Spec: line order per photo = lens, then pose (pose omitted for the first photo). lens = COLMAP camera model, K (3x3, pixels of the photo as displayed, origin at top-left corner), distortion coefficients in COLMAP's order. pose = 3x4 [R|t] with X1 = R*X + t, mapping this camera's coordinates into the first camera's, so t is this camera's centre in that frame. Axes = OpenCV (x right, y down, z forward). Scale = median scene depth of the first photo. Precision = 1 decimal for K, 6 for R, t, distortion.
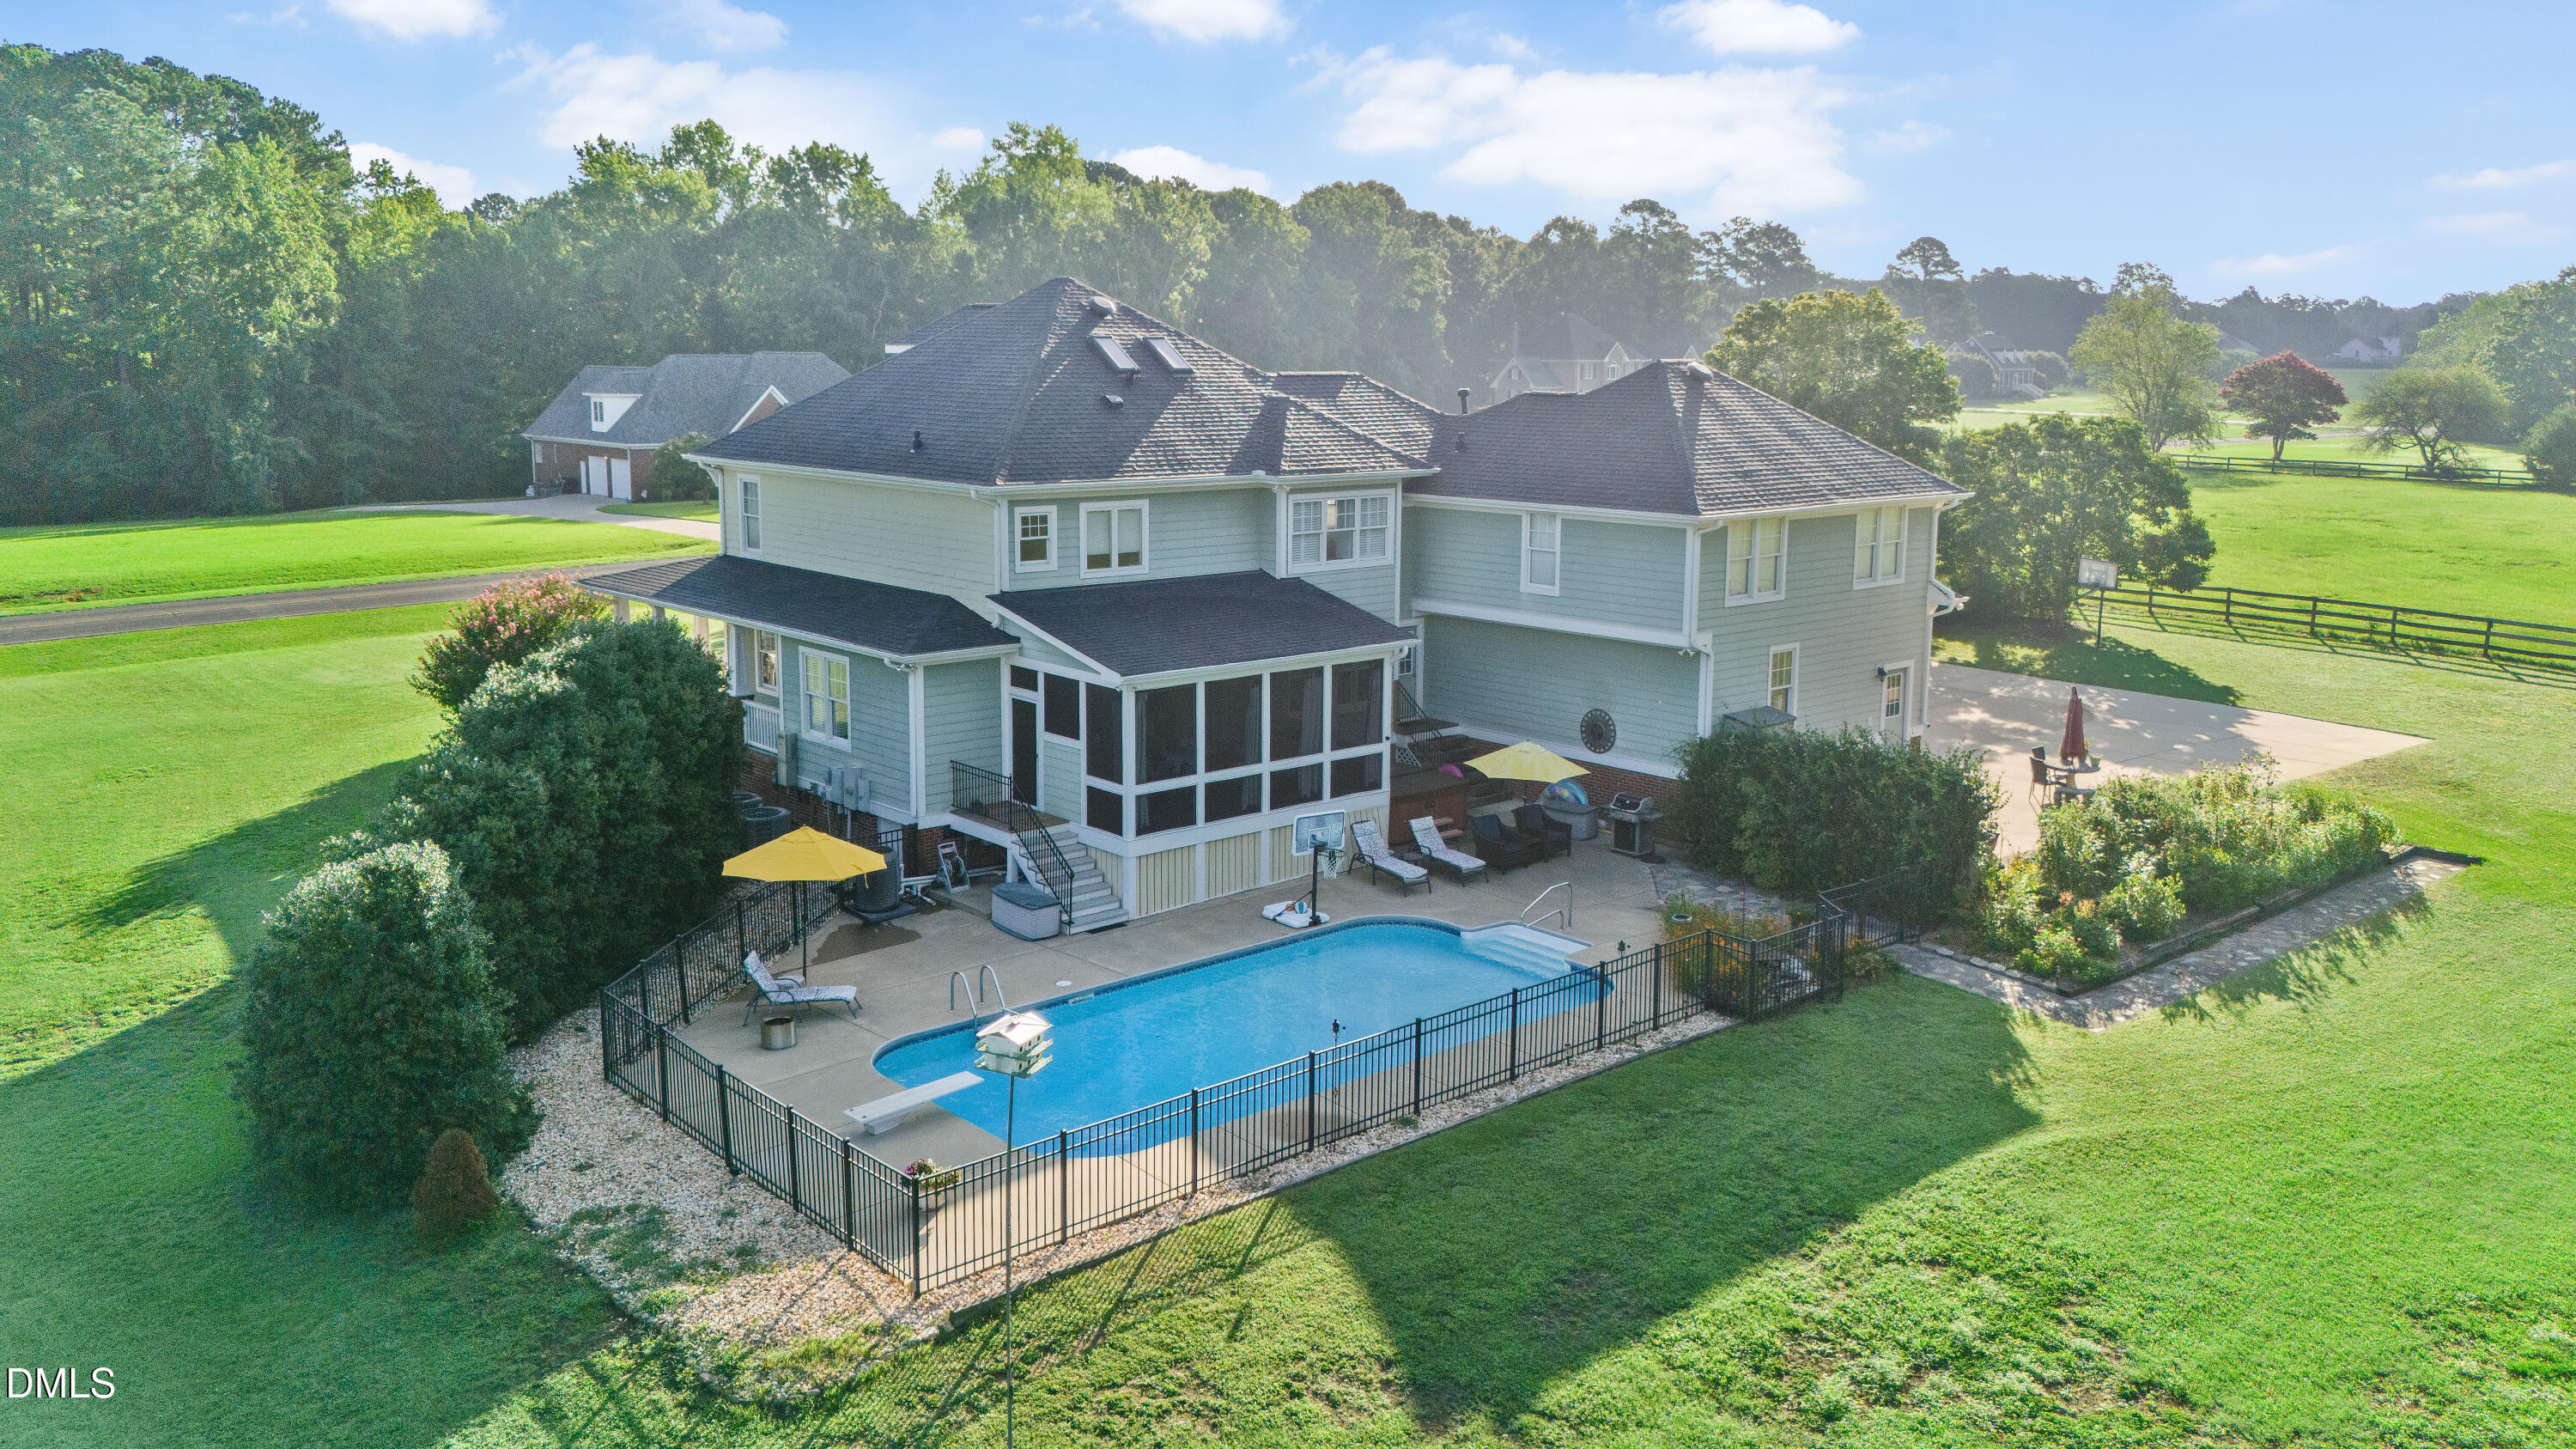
lens RADIAL K [[1955.7, 0, 1262.0], [0, 1955.7, 627.6], [0, 0, 1]] dist [0.053768, -0.055082]
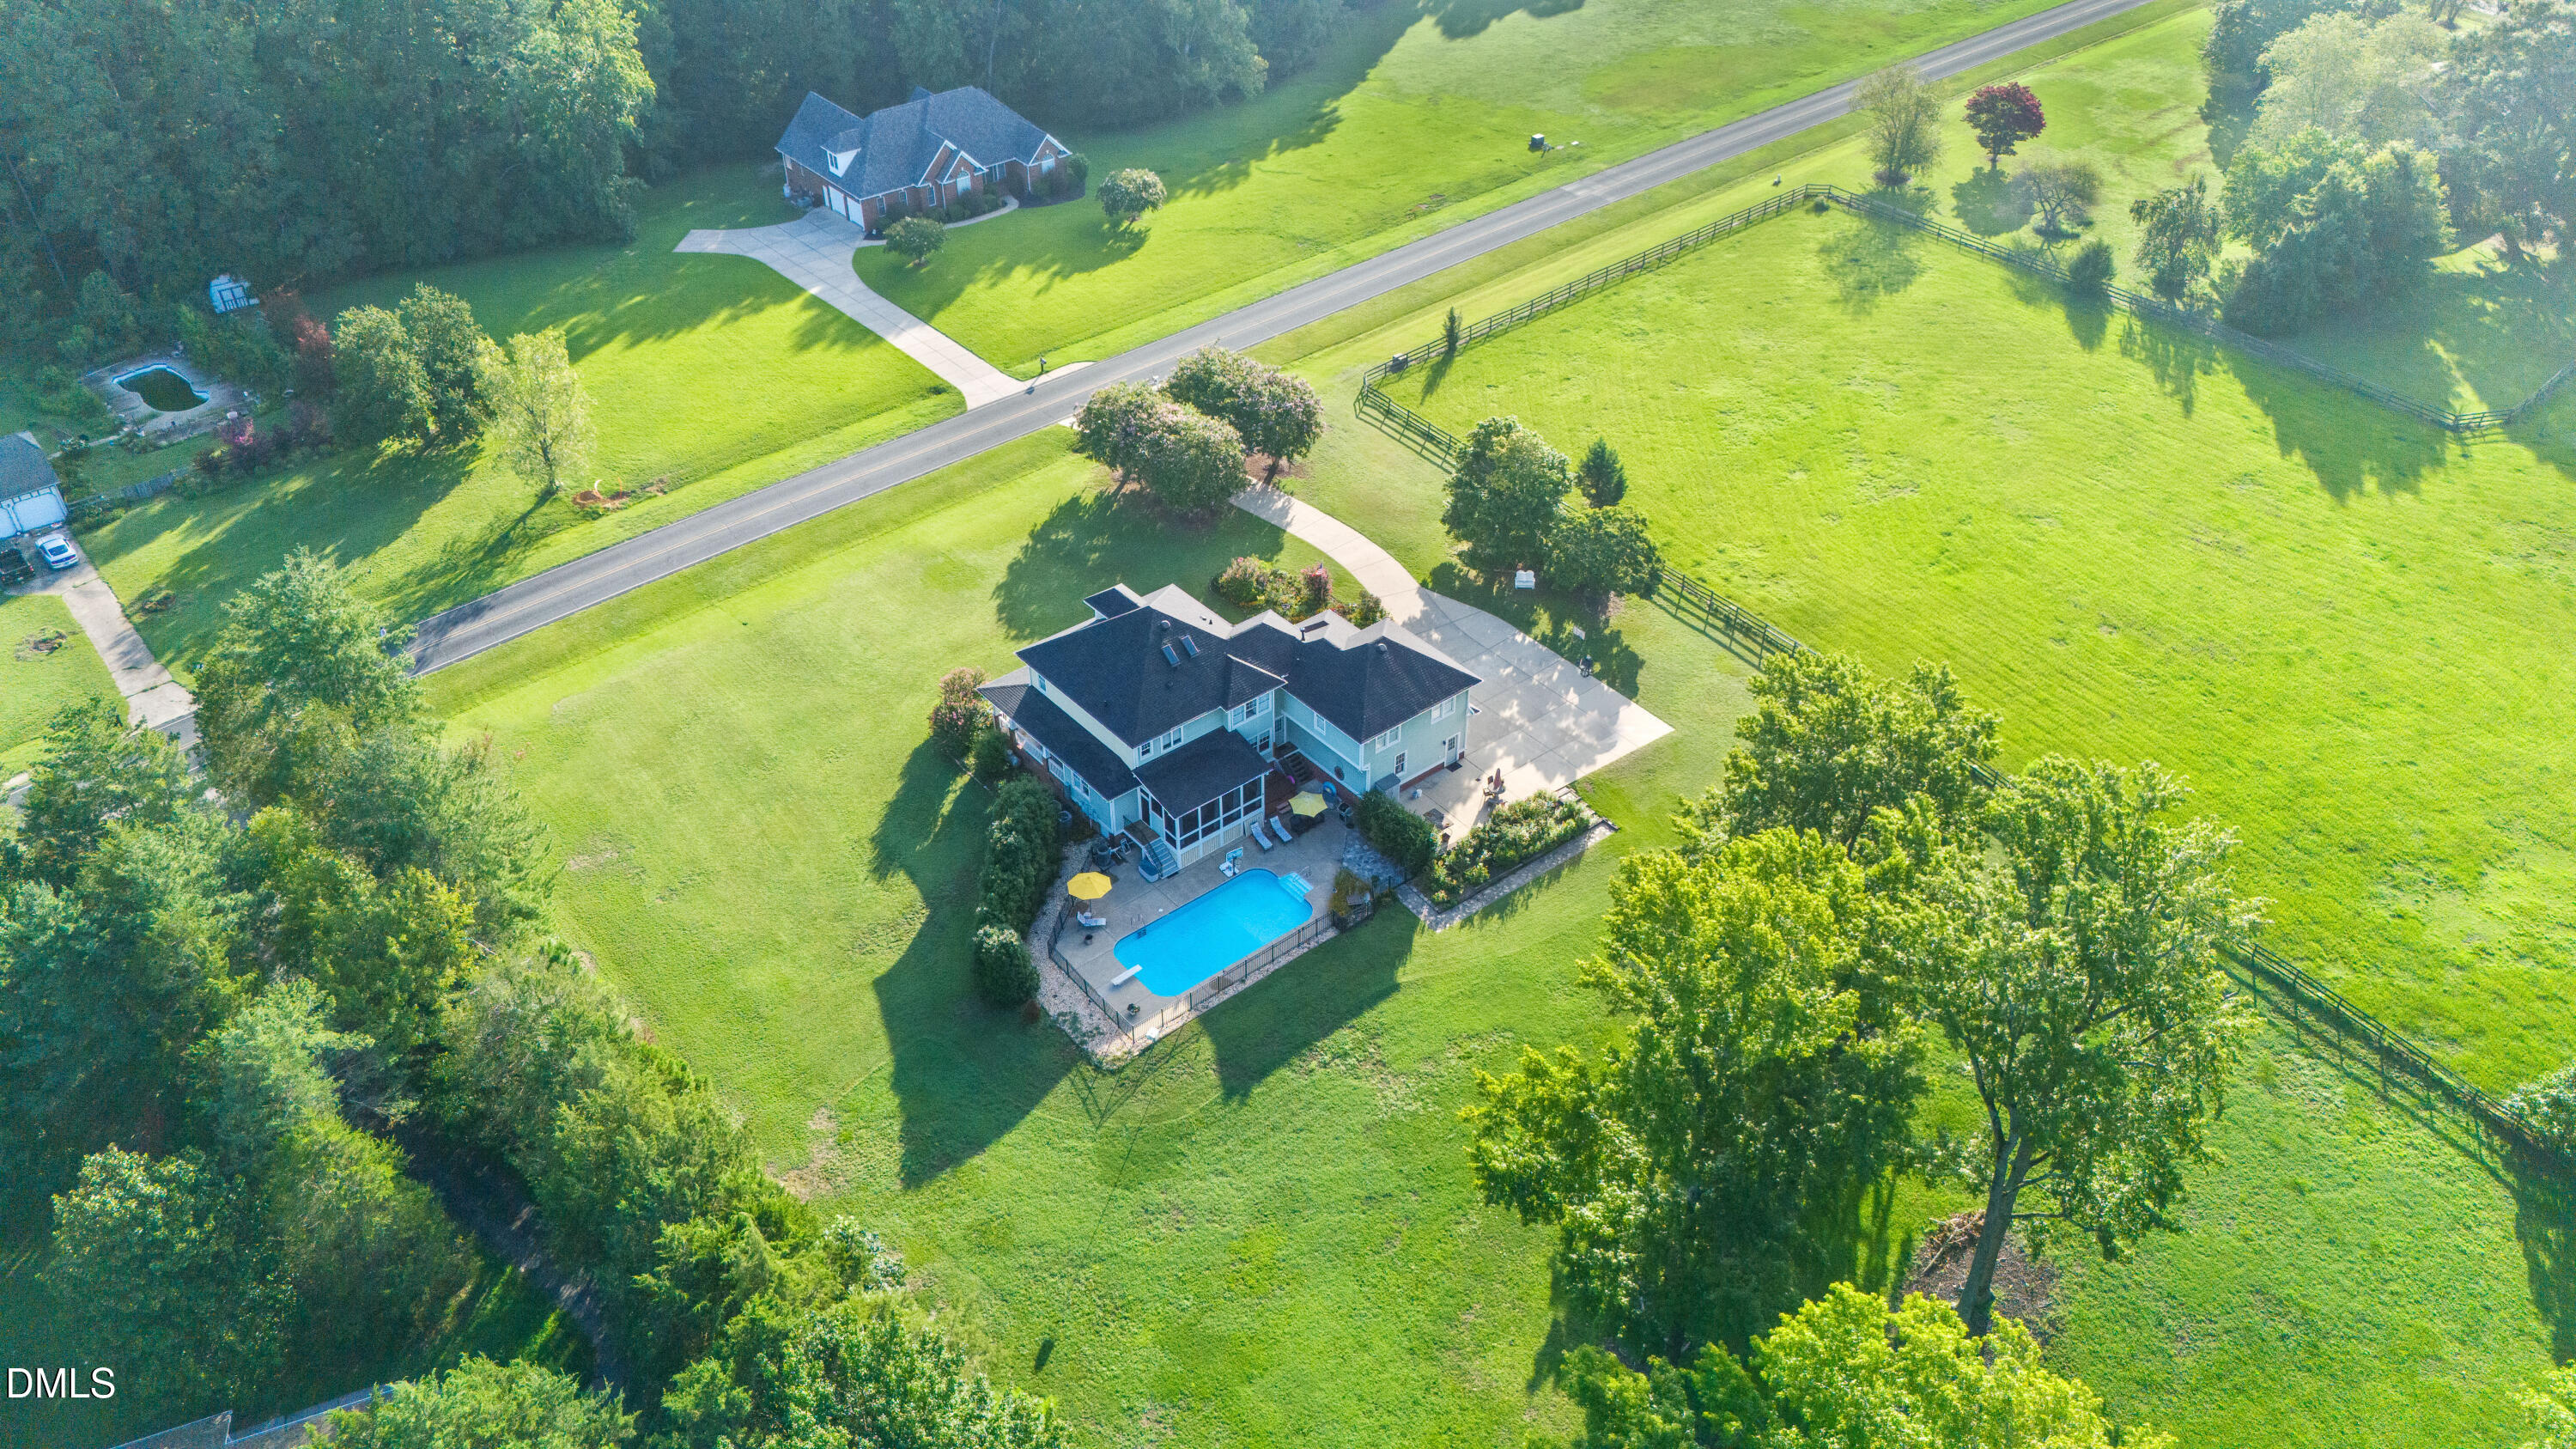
lens RADIAL K [[1955.7, 0, 1284.8], [0, 1955.7, 643.7], [0, 0, 1]] dist [0.053768, -0.055082]
pose [[0.999371, 0.011645, -0.033484, 0.221587], [0.004954, 0.889374, 0.457153, -1.736159], [0.035103, -0.457032, 0.888757, -1.803984]]
